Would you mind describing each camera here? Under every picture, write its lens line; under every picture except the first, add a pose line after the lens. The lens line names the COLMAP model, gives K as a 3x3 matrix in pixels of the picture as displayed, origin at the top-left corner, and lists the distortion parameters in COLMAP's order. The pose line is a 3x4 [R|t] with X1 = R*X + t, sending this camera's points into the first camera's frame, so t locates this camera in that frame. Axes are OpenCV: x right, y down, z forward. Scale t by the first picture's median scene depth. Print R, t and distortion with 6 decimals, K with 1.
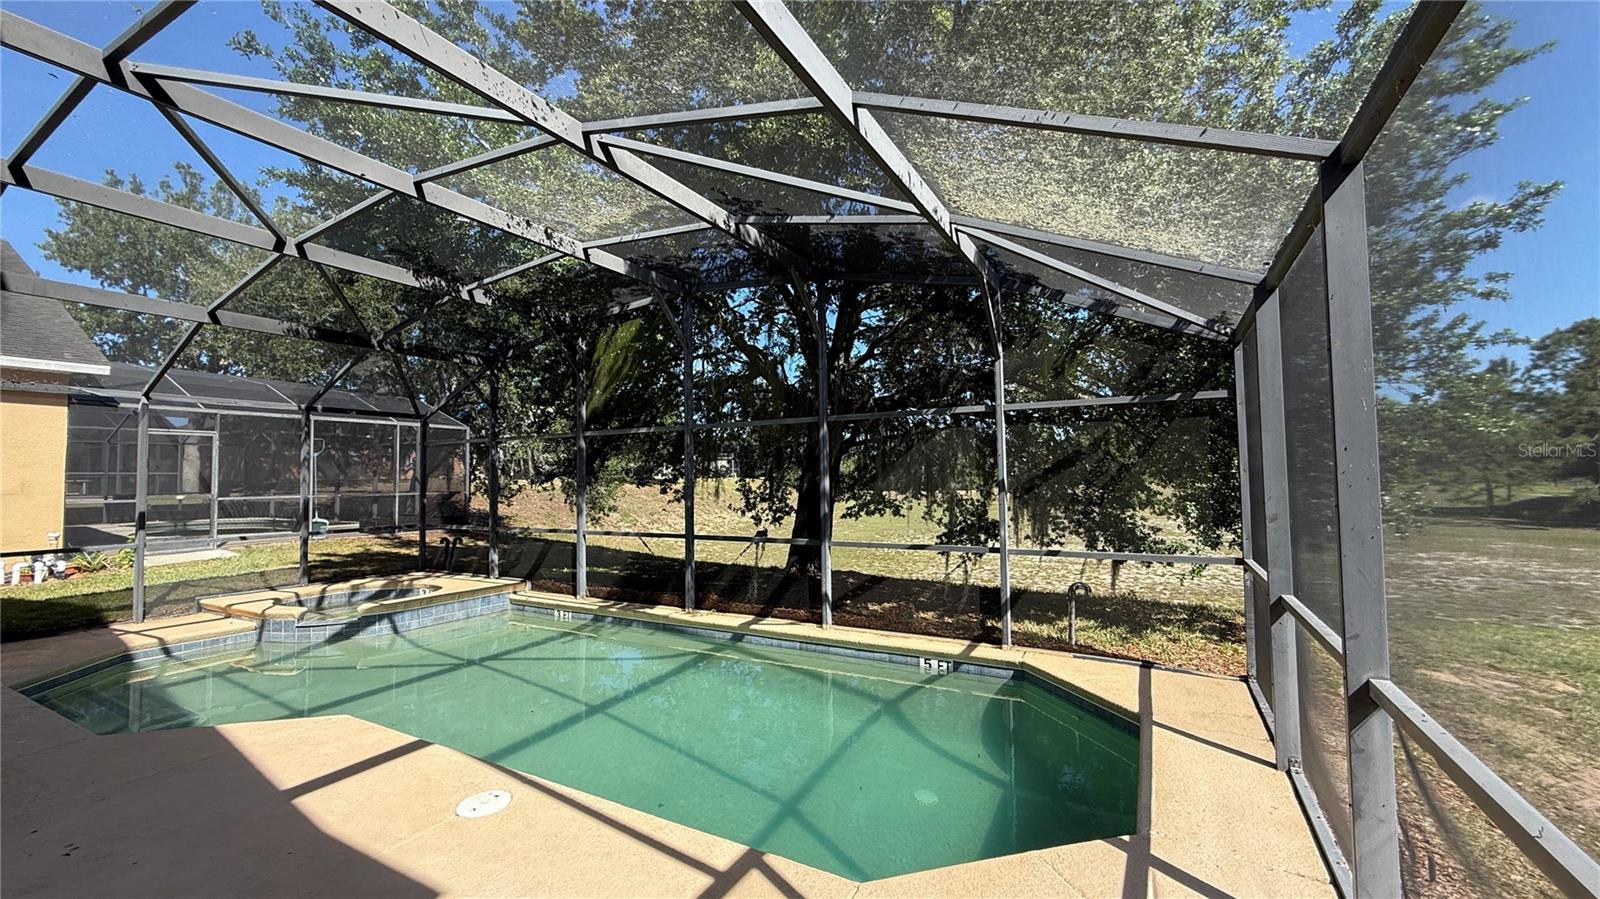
lens RADIAL K [[635.2, 0, 791.6], [0, 635.2, 440.9], [0, 0, 1]] dist [-0.005614, 0.000281]
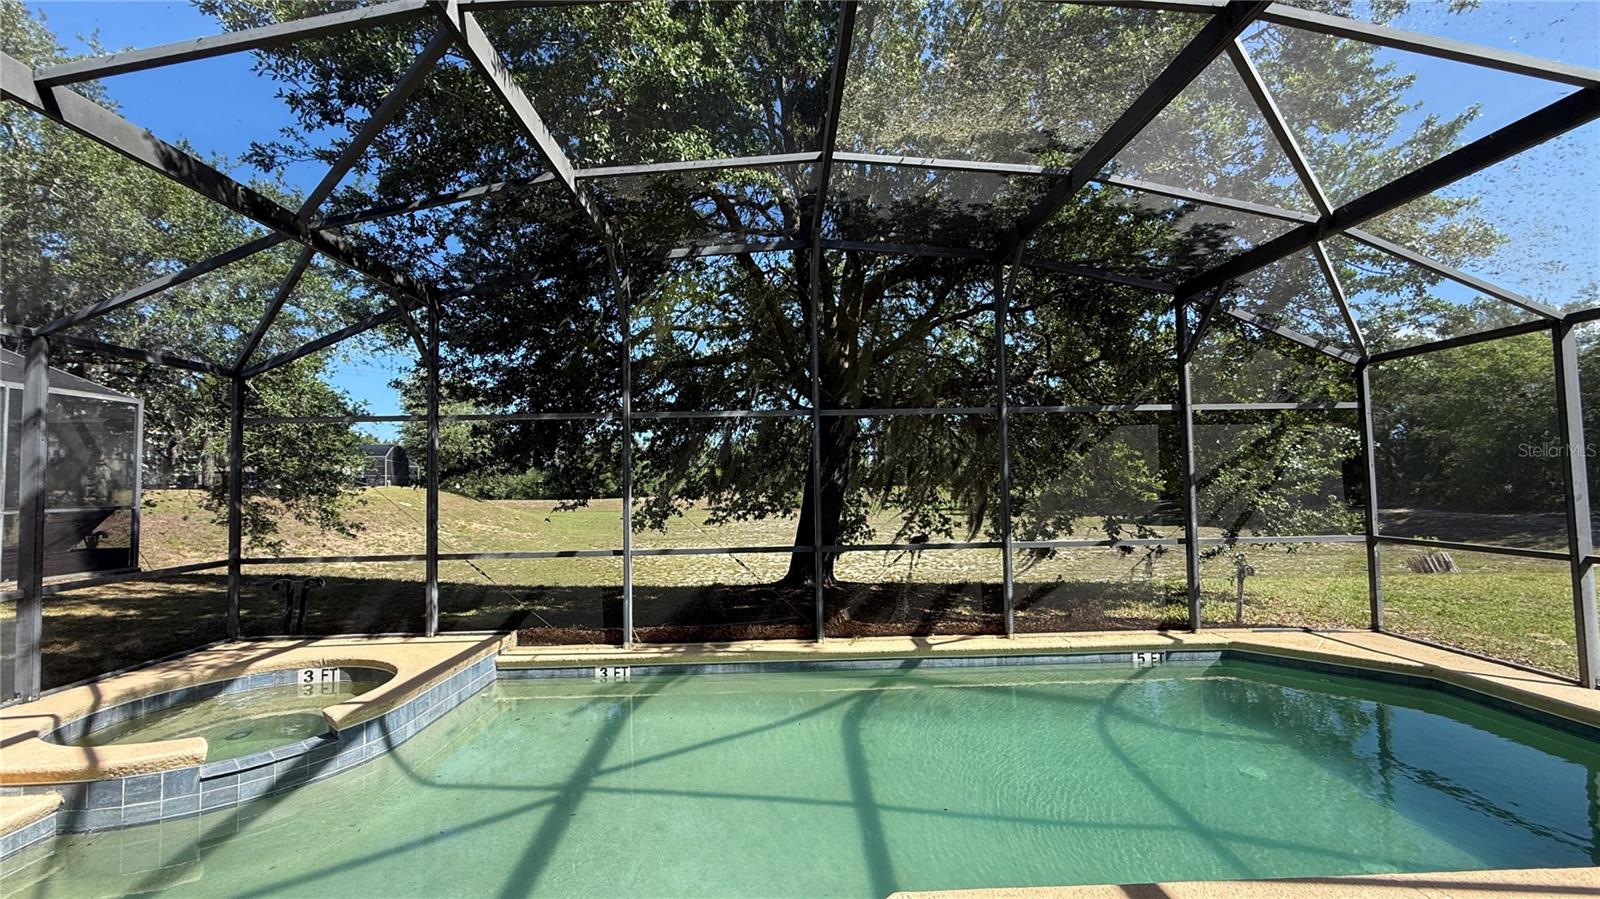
lens RADIAL K [[635.2, 0, 798.0], [0, 635.2, 441.6], [0, 0, 1]] dist [-0.005614, 0.000281]
pose [[0.856076, 0.025954, 0.516198, -0.615192], [-0.024370, 0.999655, -0.009846, 0.025040], [-0.516276, -0.004151, 0.856412, 0.334676]]
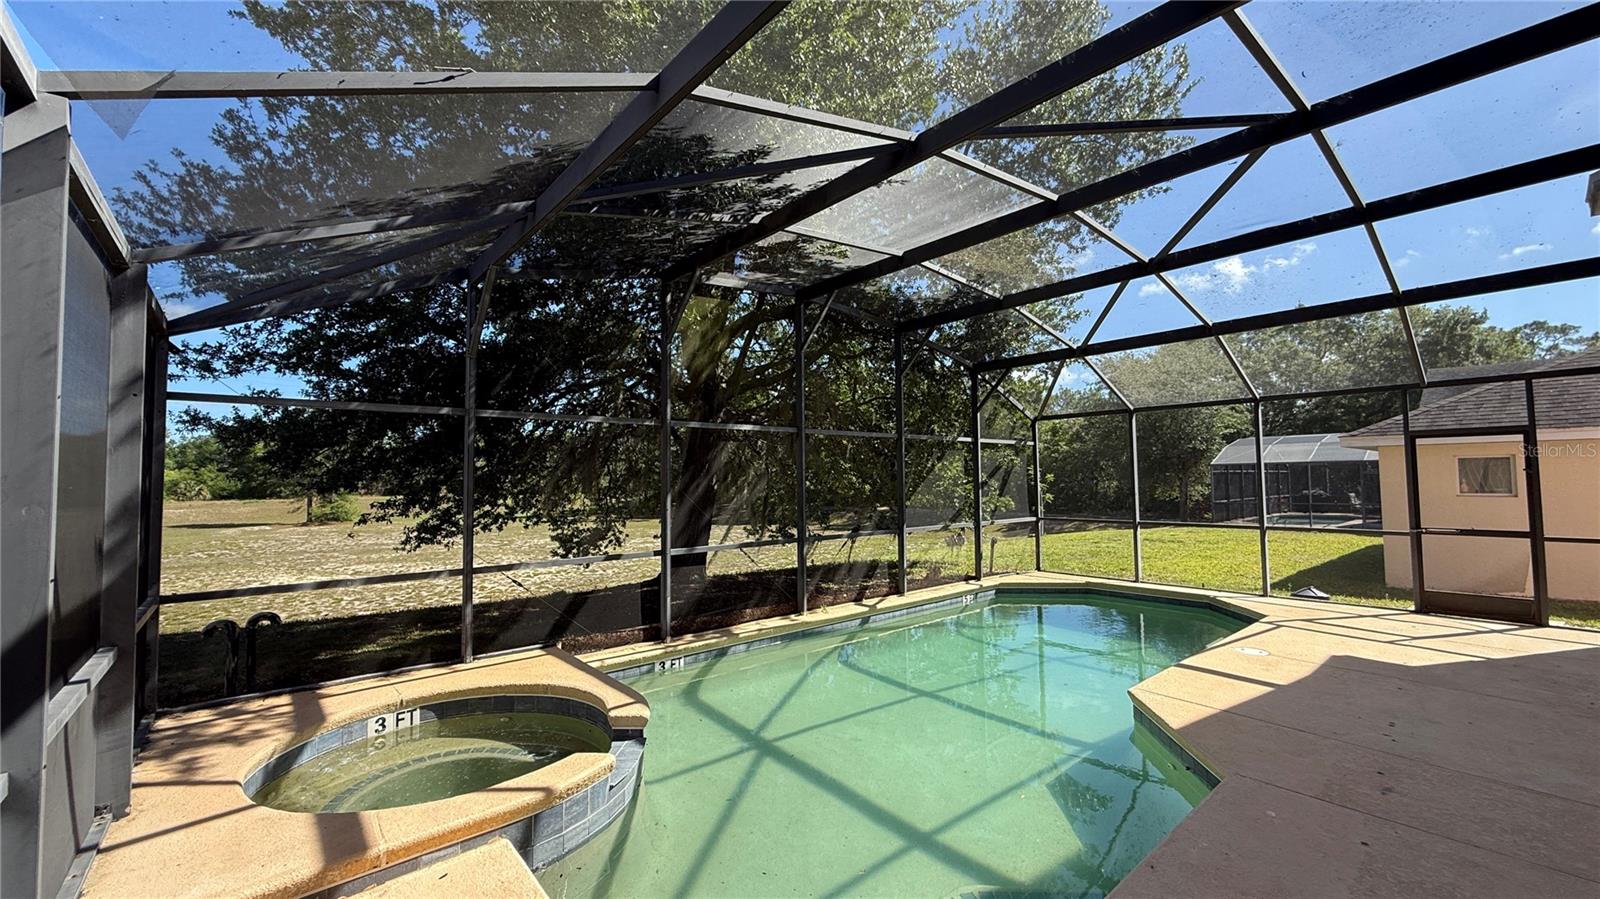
lens RADIAL K [[635.2, 0, 787.9], [0, 635.2, 459.9], [0, 0, 1]] dist [-0.005614, 0.000281]
pose [[0.347389, 0.045689, 0.936607, -1.132737], [-0.038853, 0.998656, -0.034305, 0.062280], [-0.936916, -0.024473, 0.348697, 0.692280]]
